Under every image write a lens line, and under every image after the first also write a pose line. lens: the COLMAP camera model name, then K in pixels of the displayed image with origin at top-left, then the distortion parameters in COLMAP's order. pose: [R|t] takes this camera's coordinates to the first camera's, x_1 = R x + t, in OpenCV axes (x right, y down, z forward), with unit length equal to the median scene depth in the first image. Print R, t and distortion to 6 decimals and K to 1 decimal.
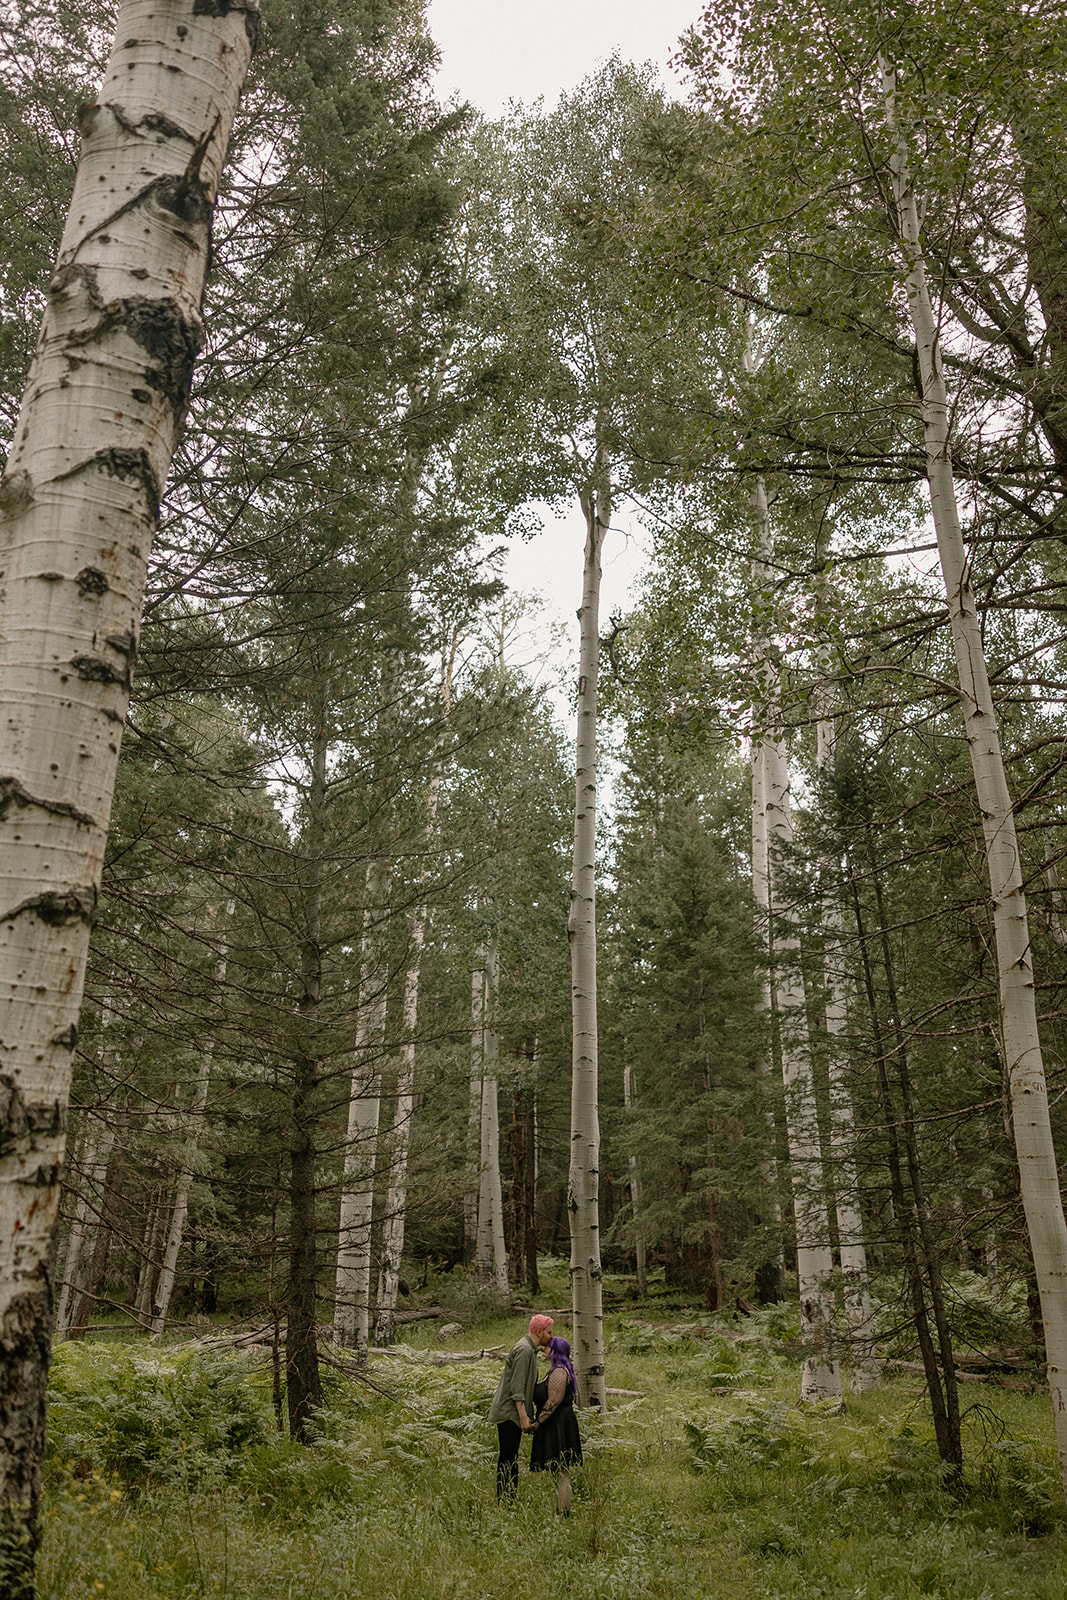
lens RADIAL K [[1245.3, 0, 533.5], [0, 1245.3, 800.0], [0, 0, 1]] dist [0.001818, -0.004582]
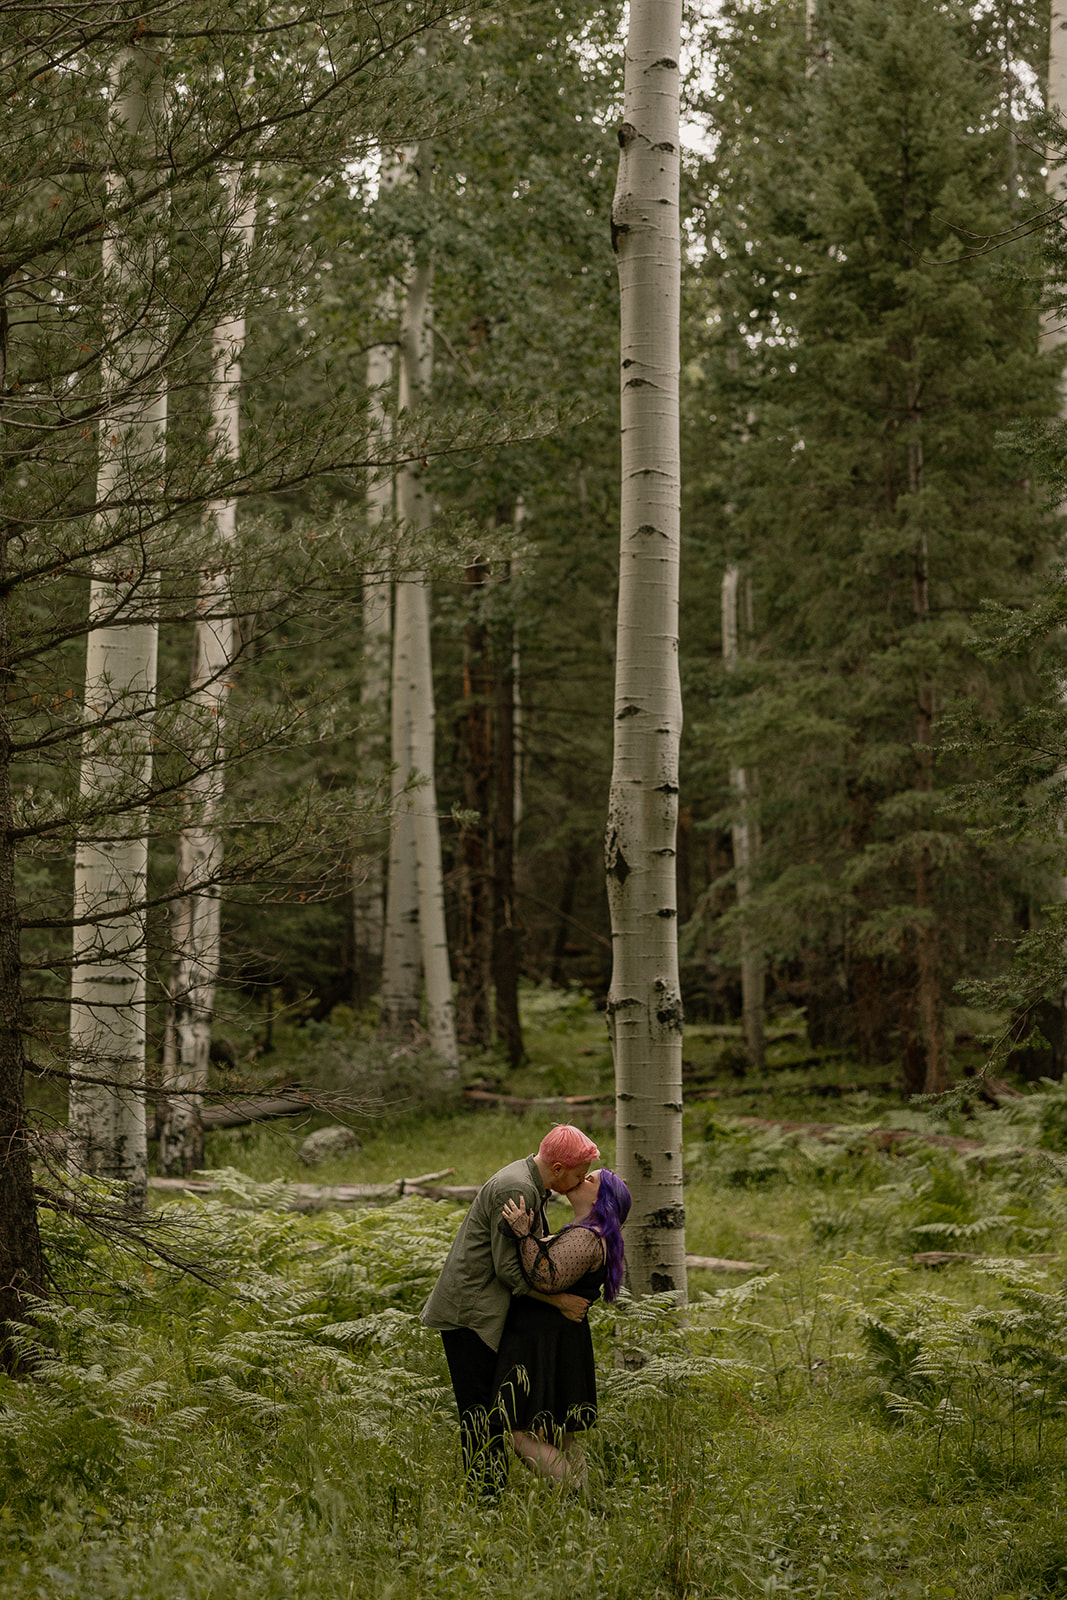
lens RADIAL K [[2444.8, 0, 533.5], [0, 2444.8, 800.0], [0, 0, 1]] dist [-0.037087, 0.090166]
pose [[0.999004, 0.001249, 0.044596, -0.033778], [-0.012186, 0.969233, 0.245844, 0.092236], [-0.042917, -0.246143, 0.968283, 0.180571]]
